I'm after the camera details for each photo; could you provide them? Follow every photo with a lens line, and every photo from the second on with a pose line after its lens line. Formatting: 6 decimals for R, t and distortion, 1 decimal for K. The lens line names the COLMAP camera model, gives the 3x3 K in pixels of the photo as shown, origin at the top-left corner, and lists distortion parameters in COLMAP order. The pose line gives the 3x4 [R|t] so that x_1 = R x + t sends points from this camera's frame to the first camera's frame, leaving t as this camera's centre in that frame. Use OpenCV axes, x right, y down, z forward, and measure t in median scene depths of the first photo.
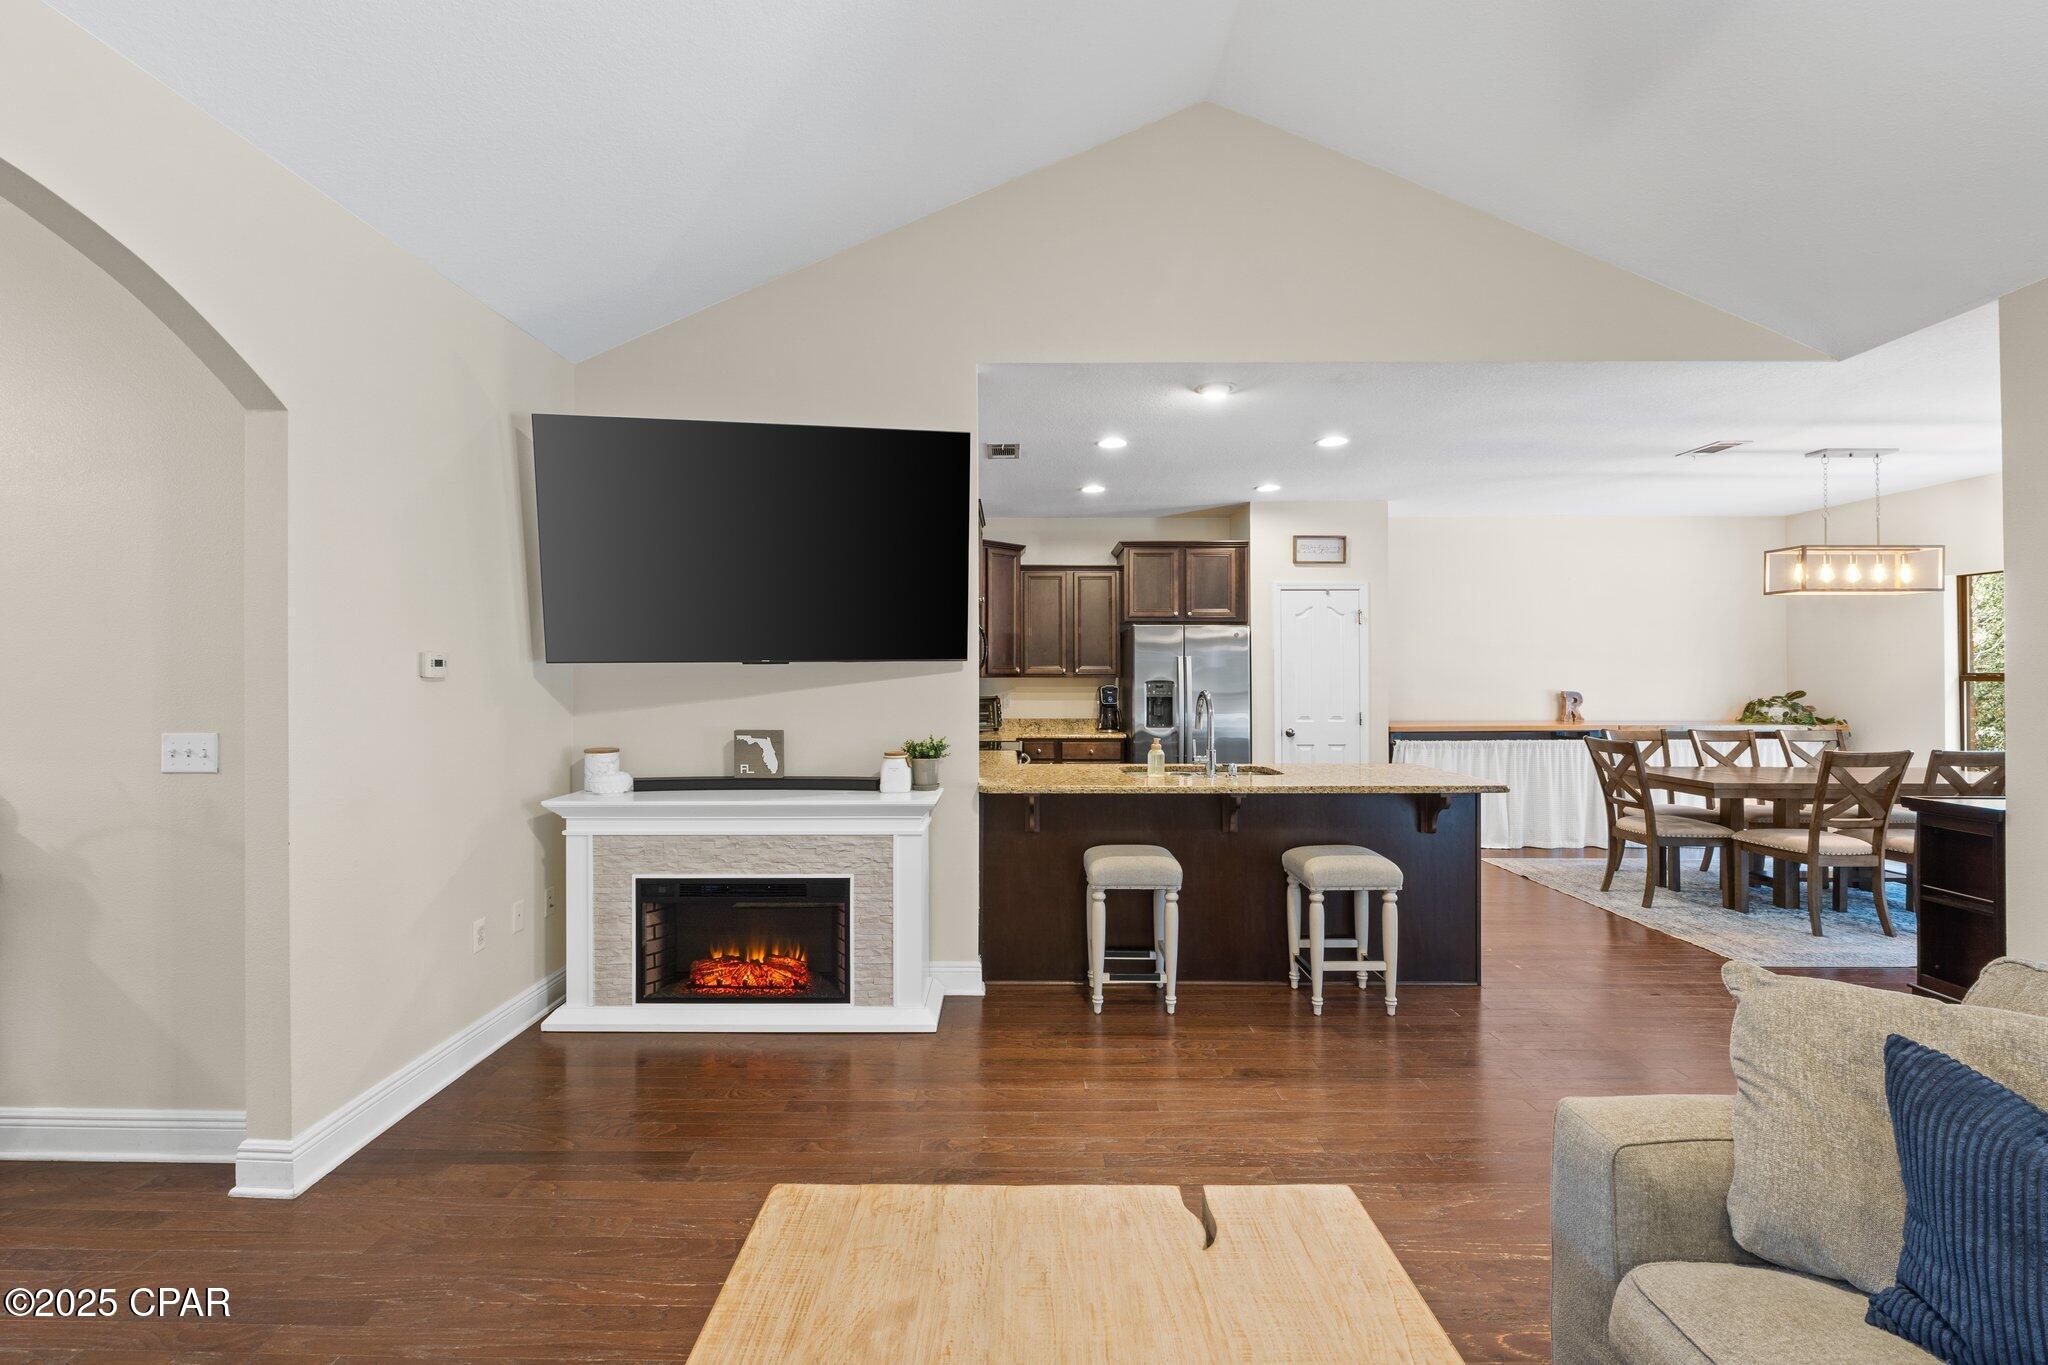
lens RADIAL K [[871.6, 0, 1014.3], [0, 871.6, 666.9], [0, 0, 1]] dist [0.000008, -0.000224]
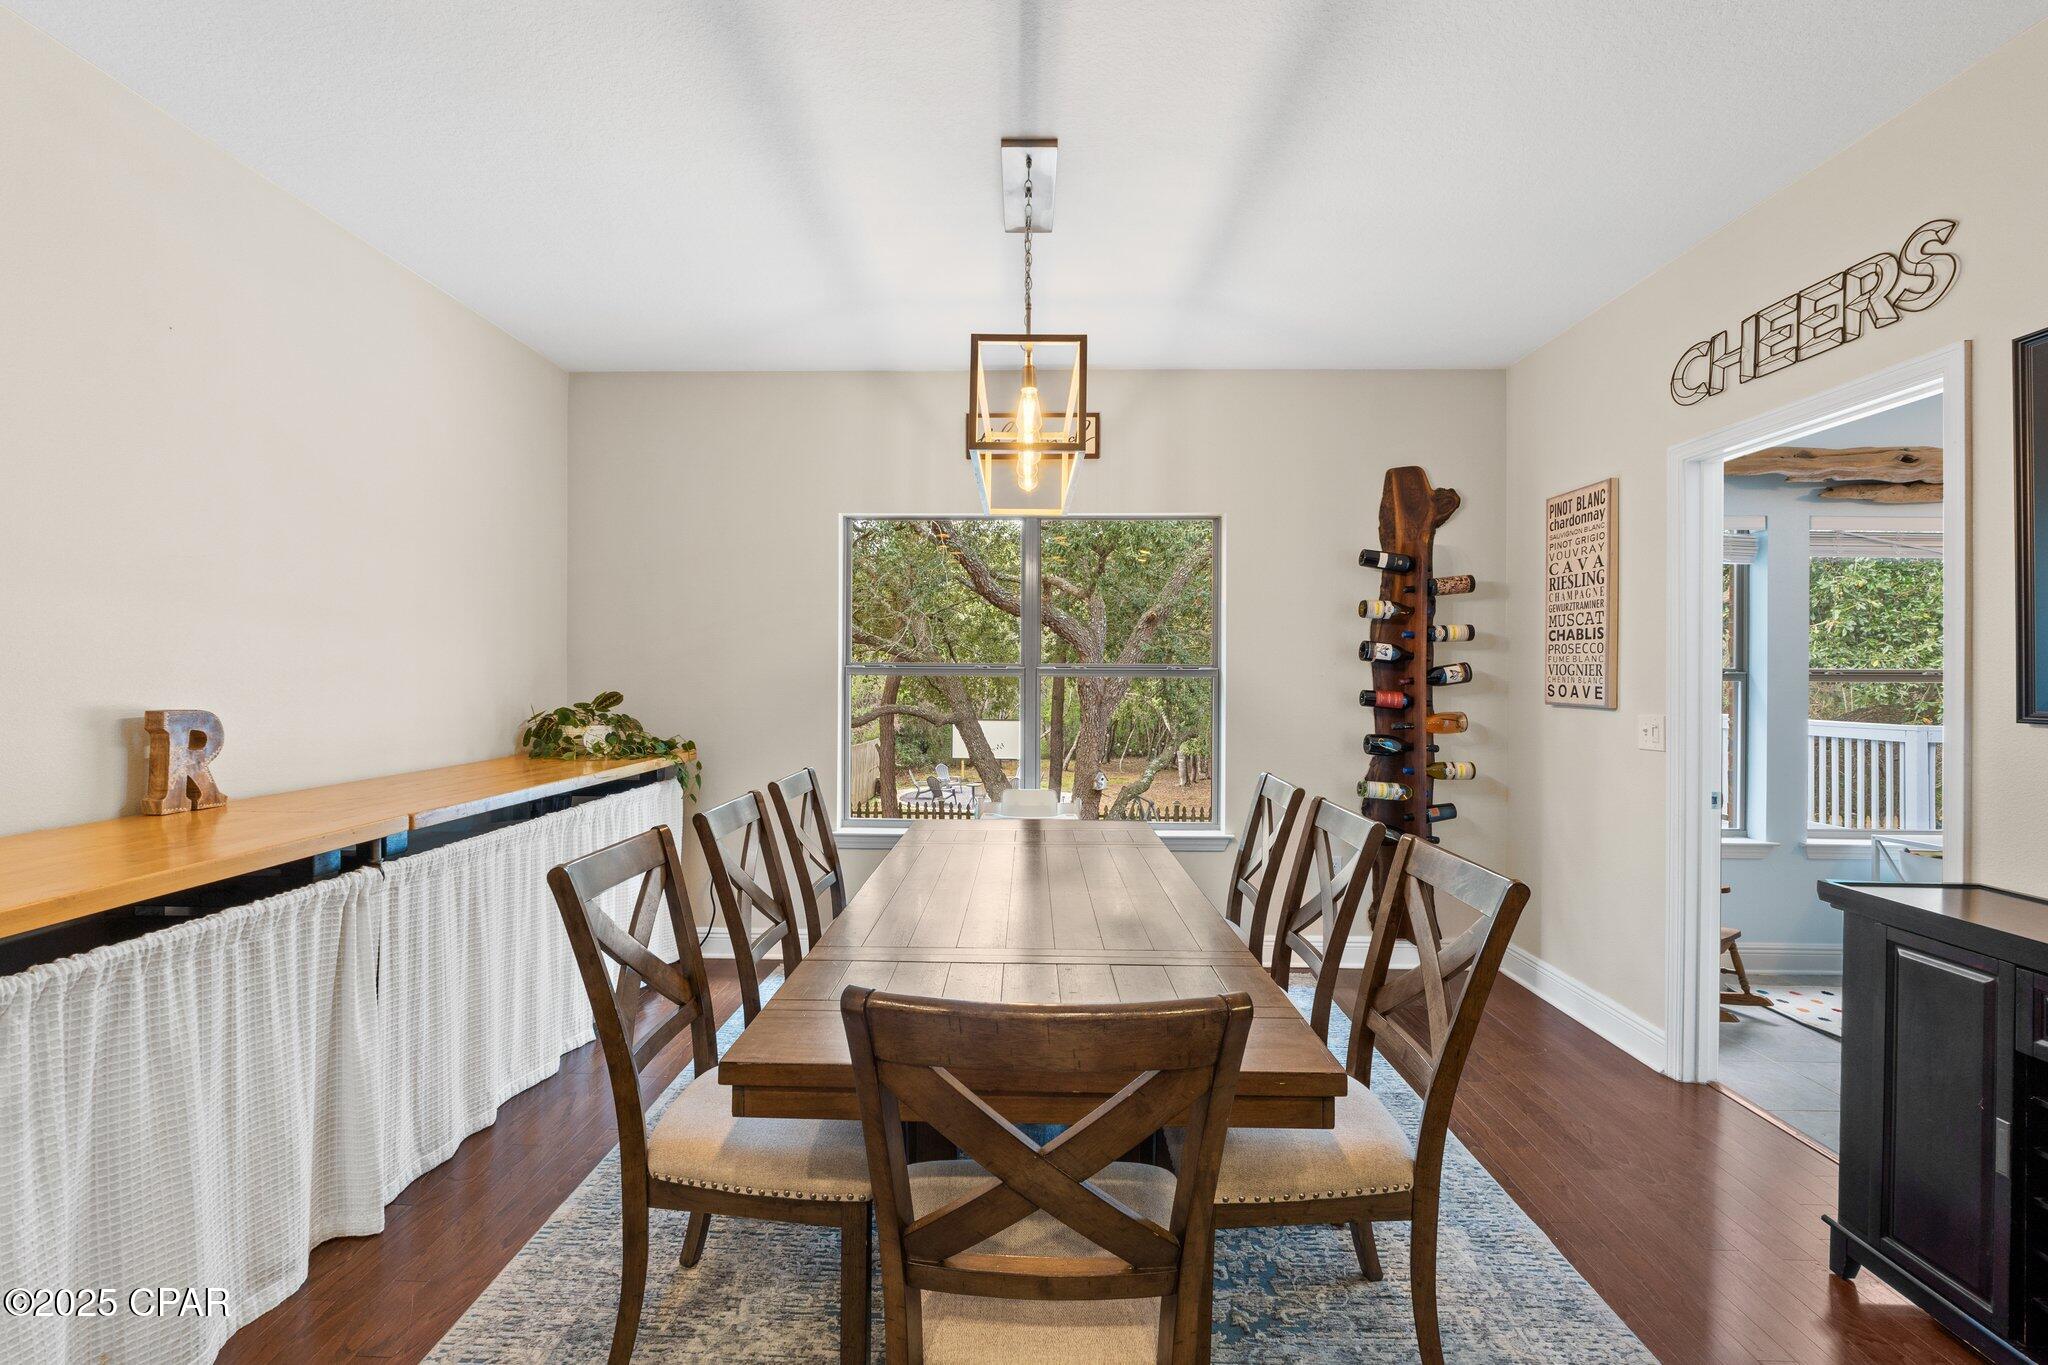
lens RADIAL K [[871.6, 0, 1014.0], [0, 871.6, 668.2], [0, 0, 1]] dist [0.000008, -0.000224]
pose [[0.017097, 0.008012, 0.999822, 0.383463], [-0.018371, 0.999802, -0.007697, 0.012849], [-0.999685, -0.018237, 0.017241, 0.777544]]
